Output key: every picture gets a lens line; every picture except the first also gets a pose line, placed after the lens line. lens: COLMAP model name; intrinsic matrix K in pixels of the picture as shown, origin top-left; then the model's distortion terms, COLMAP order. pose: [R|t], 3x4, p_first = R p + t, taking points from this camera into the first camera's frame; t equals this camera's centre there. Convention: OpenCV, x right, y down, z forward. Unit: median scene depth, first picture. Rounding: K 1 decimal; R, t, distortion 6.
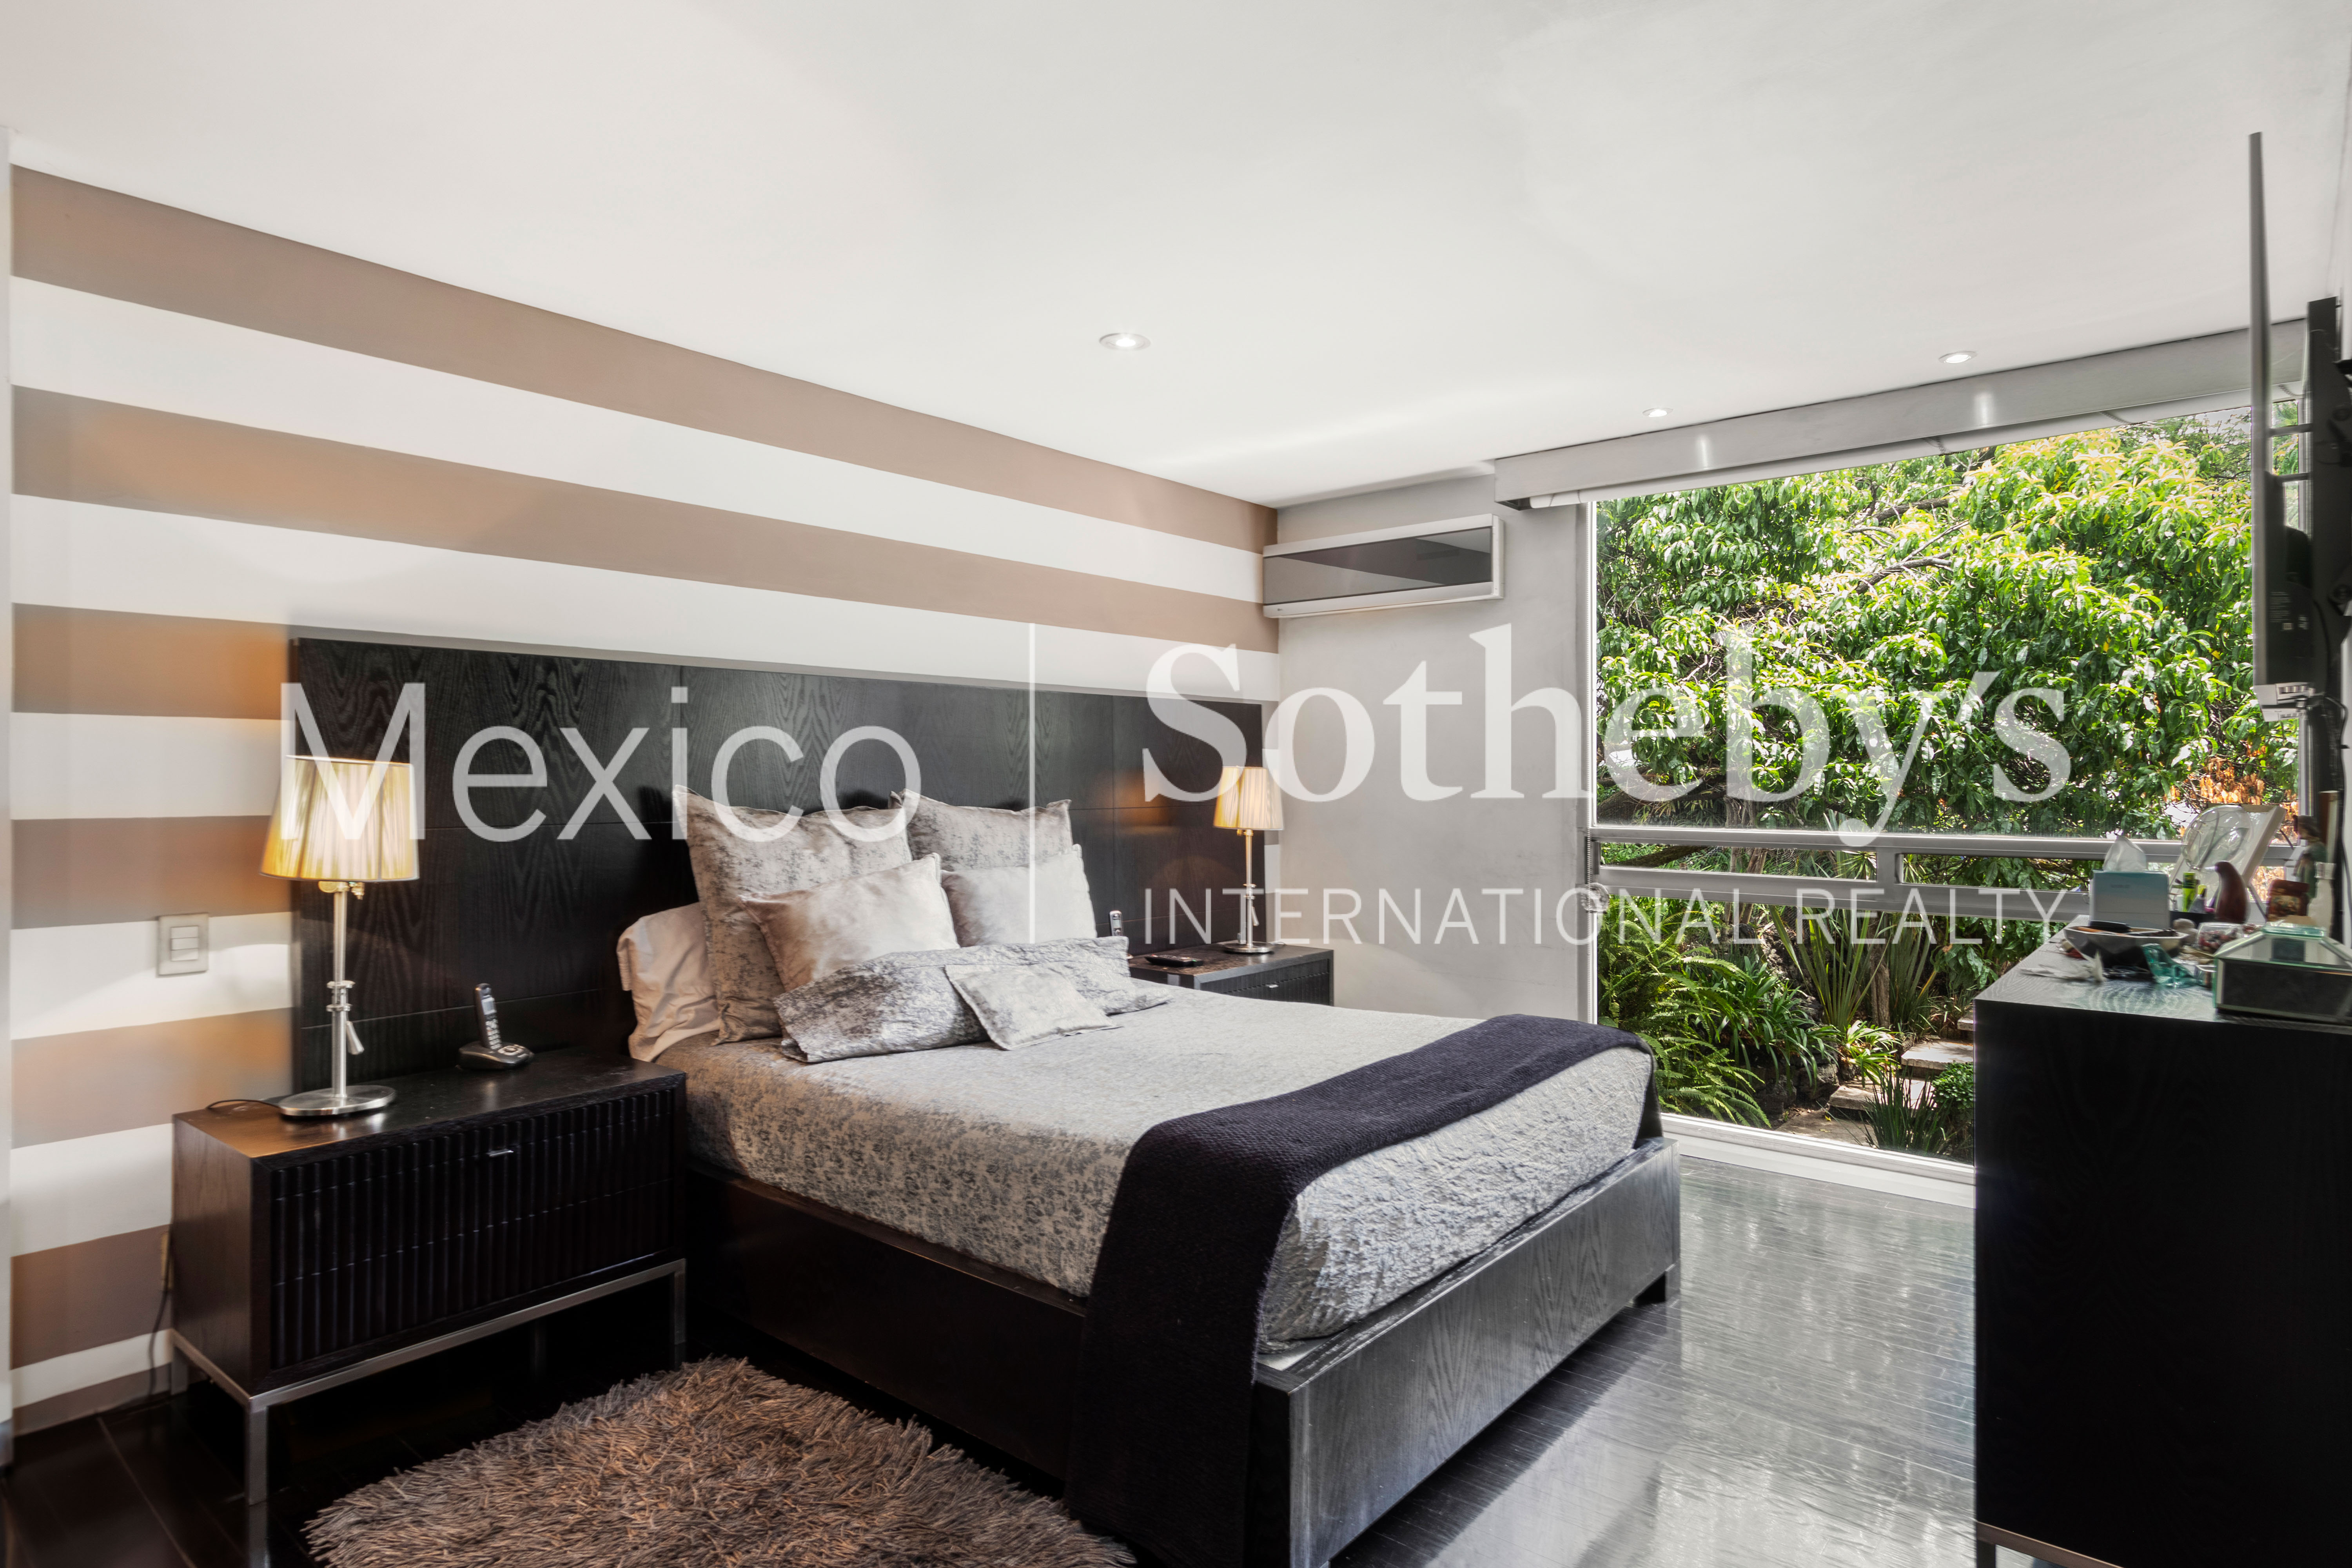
lens RADIAL K [[1308.1, 0, 1176.6], [0, 1308.1, 777.9], [0, 0, 1]] dist [-0.000200, -0.000050]
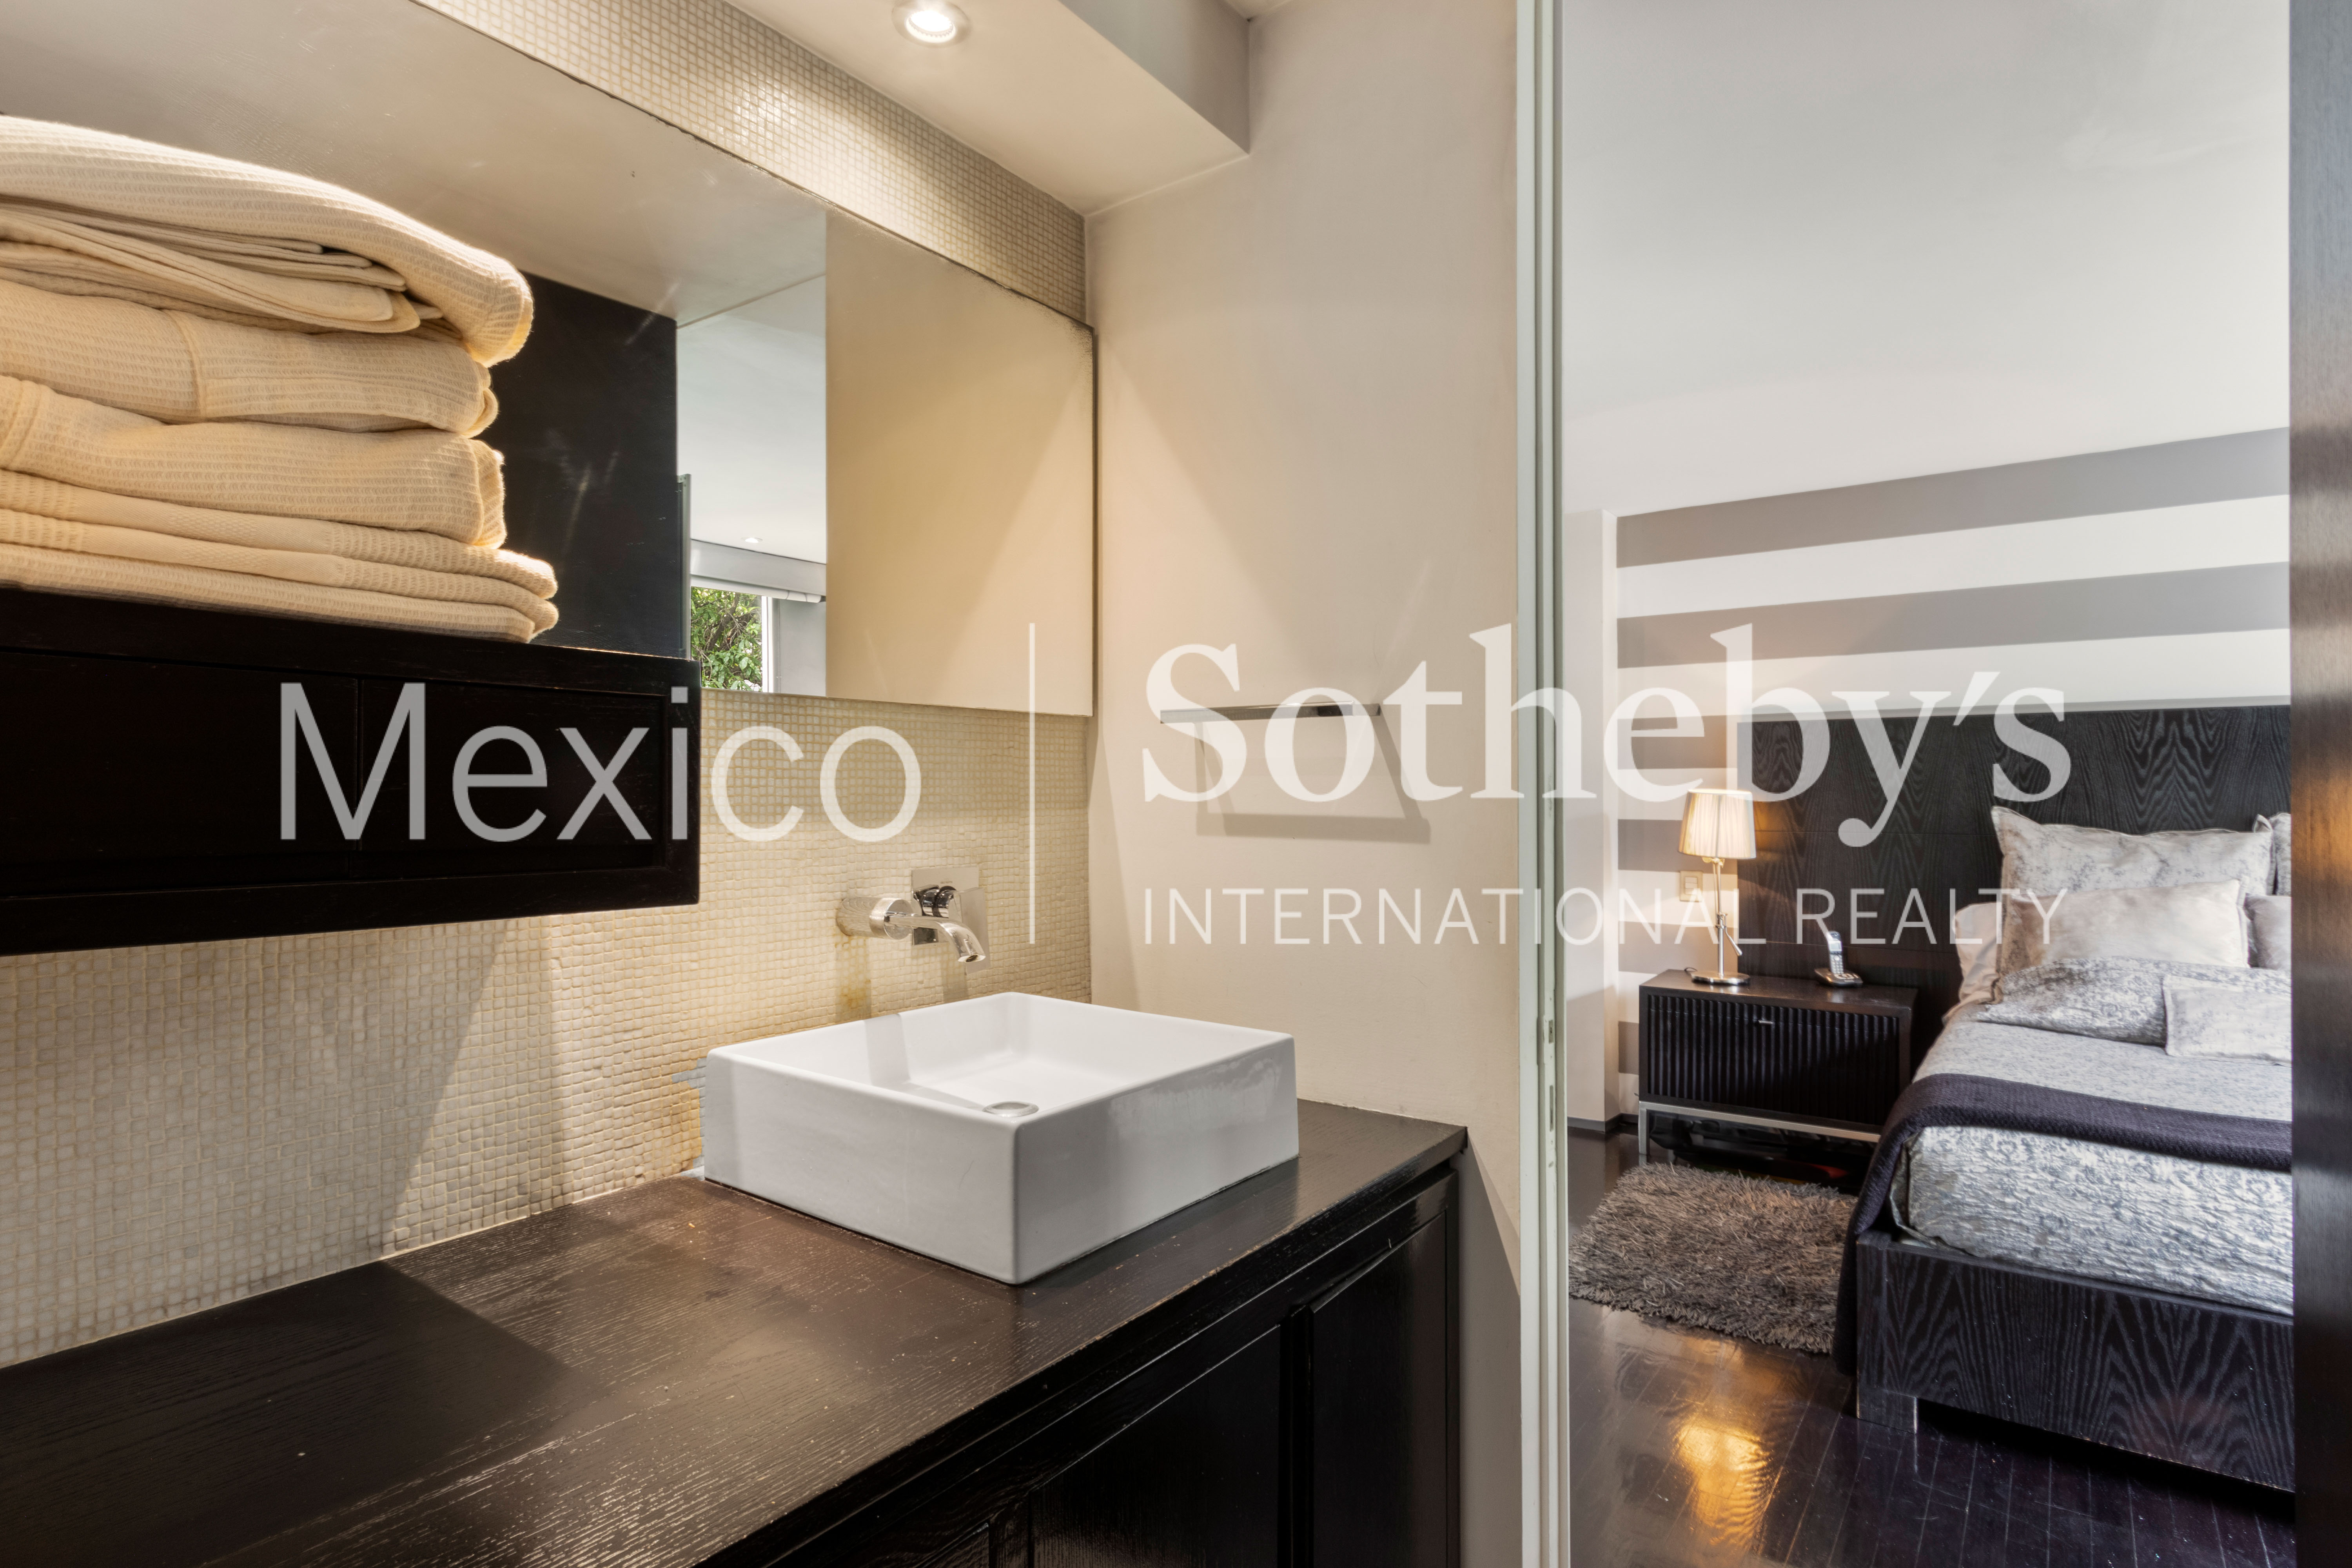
lens RADIAL K [[1199.9, 0, 1176.7], [0, 1199.9, 788.4], [0, 0, 1]] dist [0.000087, 0.000043]
pose [[0.059251, -0.000565, -0.998243, 0.814534], [-0.000714, 1.000000, -0.000609, -0.012830], [0.998243, 0.000749, 0.059250, 0.114259]]
